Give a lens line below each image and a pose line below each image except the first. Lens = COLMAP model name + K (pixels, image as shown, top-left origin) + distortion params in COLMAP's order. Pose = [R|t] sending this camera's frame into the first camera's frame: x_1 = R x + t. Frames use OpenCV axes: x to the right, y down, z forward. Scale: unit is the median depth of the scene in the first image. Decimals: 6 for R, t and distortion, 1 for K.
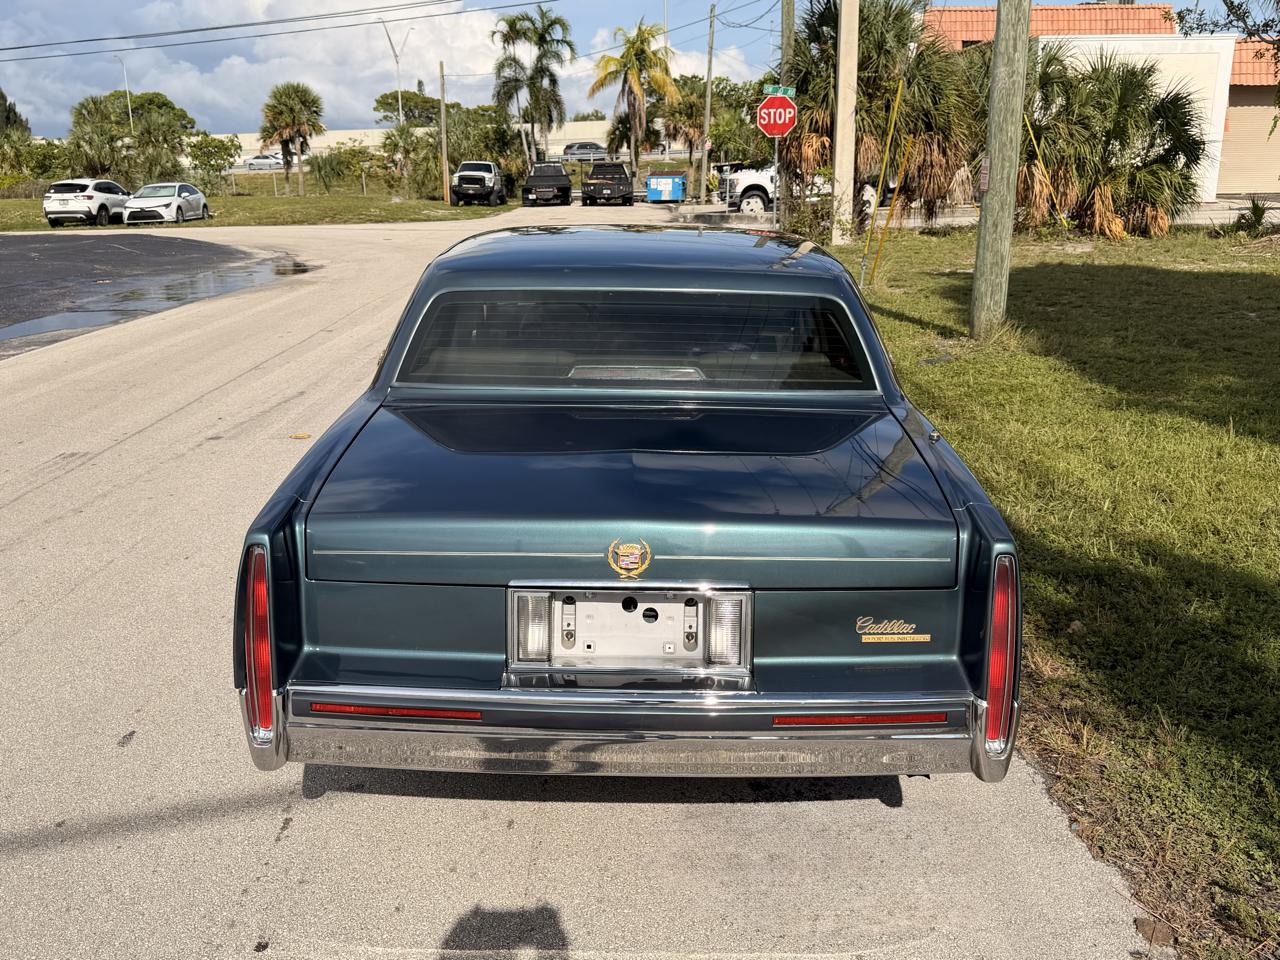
lens RADIAL K [[1122.8, 0, 634.5], [0, 1122.8, 504.8], [0, 0, 1]] dist [0.043210, -0.085662]
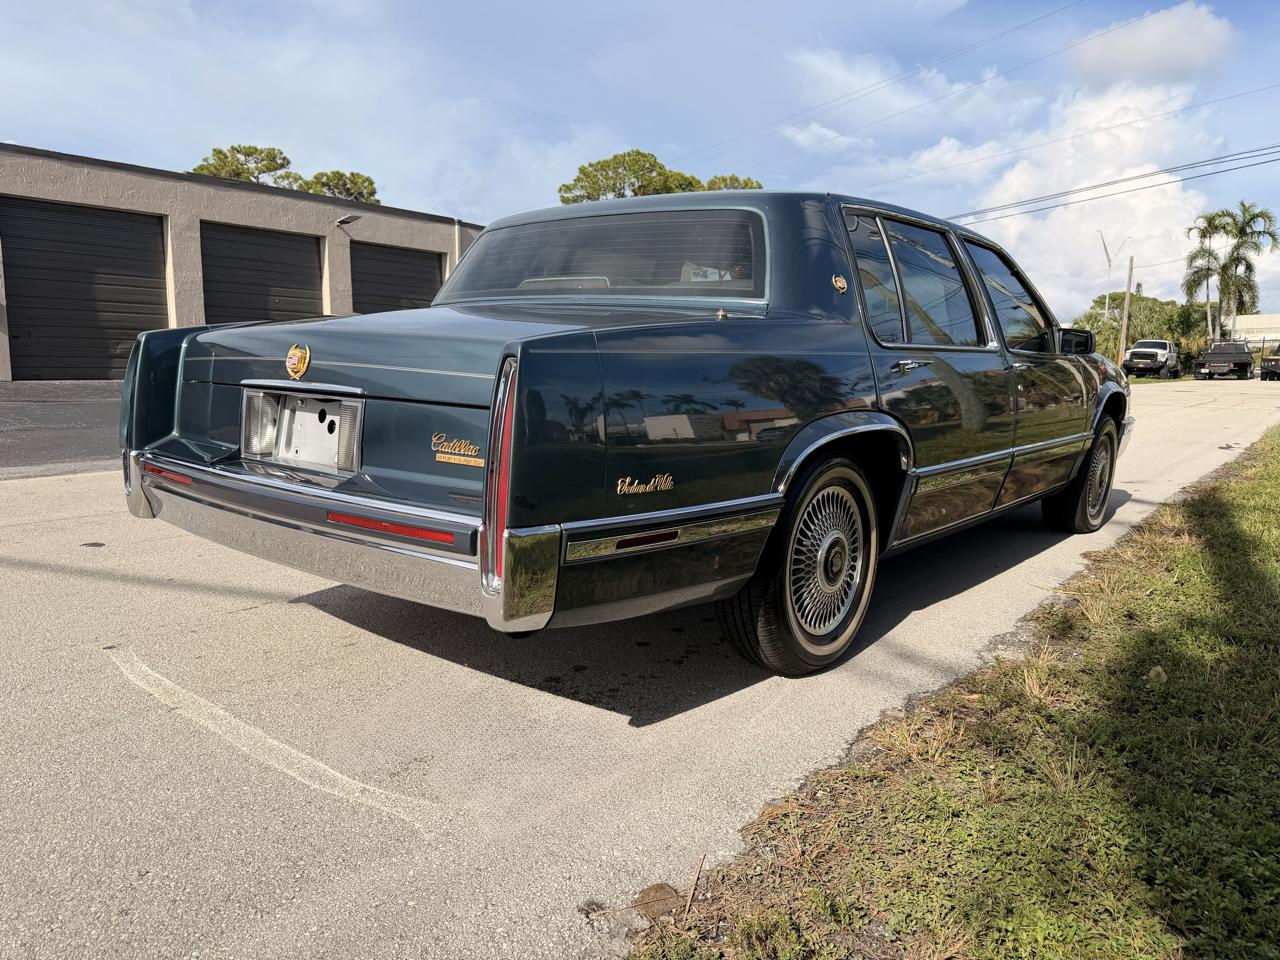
lens RADIAL K [[908.9, 0, 630.6], [0, 908.9, 480.2], [0, 0, 1]] dist [0.022987, -0.022533]
pose [[0.776446, 0.095957, -0.622835, 0.106430], [-0.191565, 0.977508, -0.088212, 0.022852], [0.600362, 0.187805, 0.777364, 0.065206]]
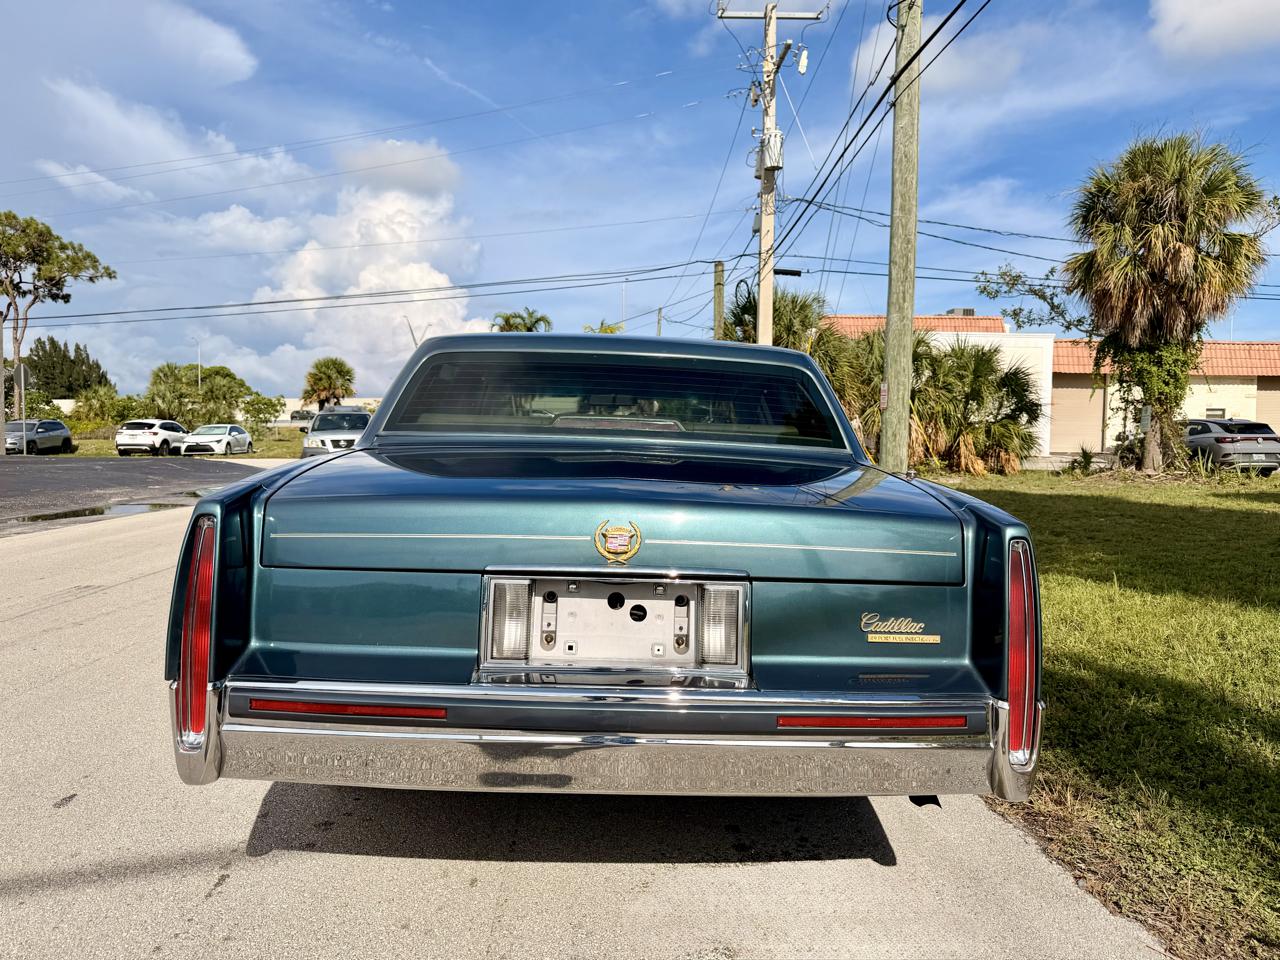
lens RADIAL K [[913.2, 0, 639.2], [0, 913.2, 494.4], [0, 0, 1]] dist [0.008704, -0.017059]
pose [[0.998641, 0.020181, 0.048059, -0.003021], [-0.008903, 0.974499, -0.224216, 0.022692], [-0.051358, 0.223484, 0.973354, 0.033147]]
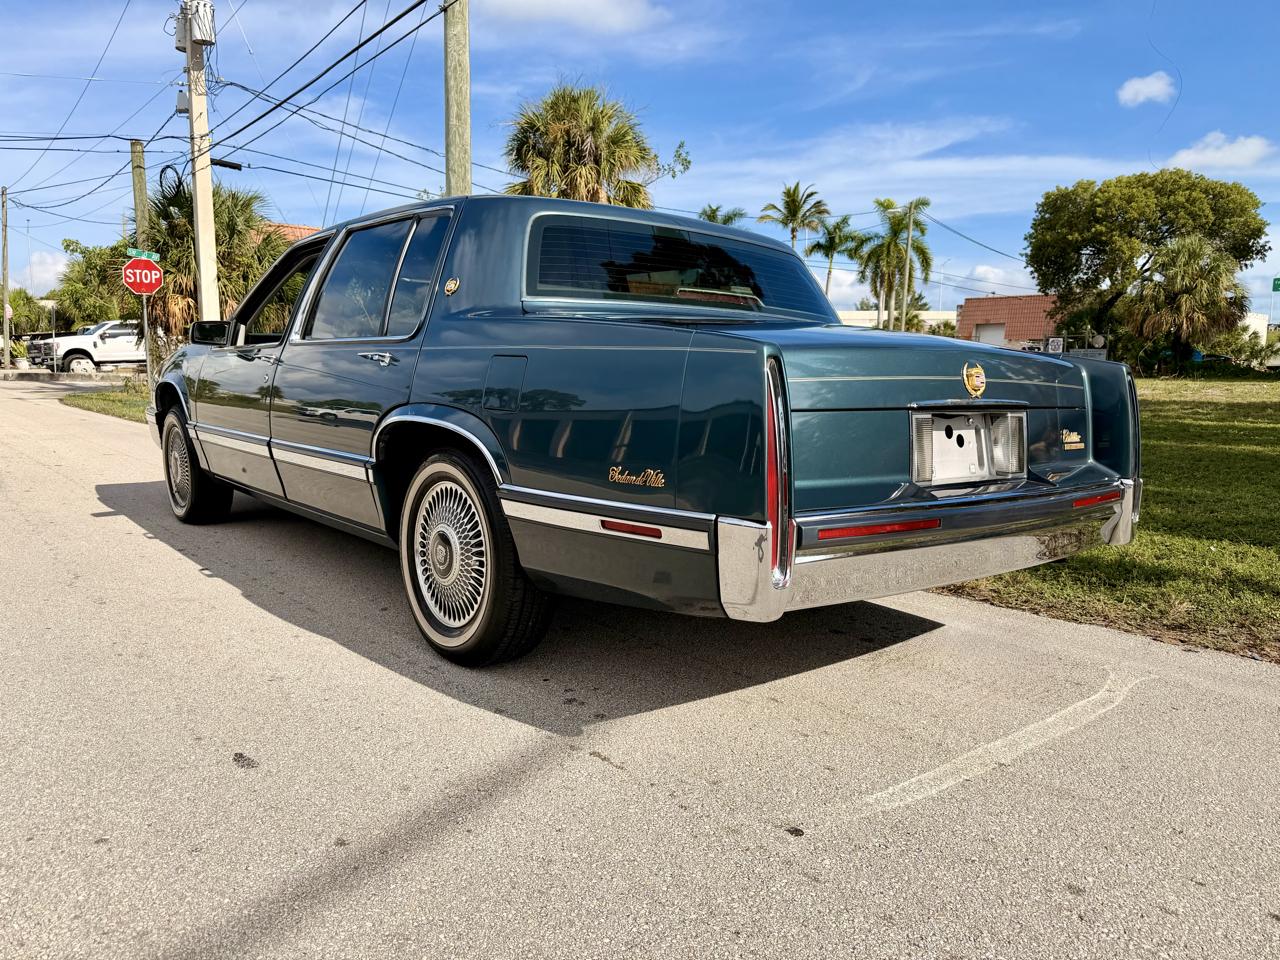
lens RADIAL K [[908.9, 0, 634.0], [0, 908.9, 485.1], [0, 0, 1]] dist [0.022987, -0.022533]
pose [[0.764730, -0.061523, 0.641407, -0.112375], [0.159992, 0.982388, -0.096525, 0.023894], [-0.624172, 0.176435, 0.761105, 0.066631]]
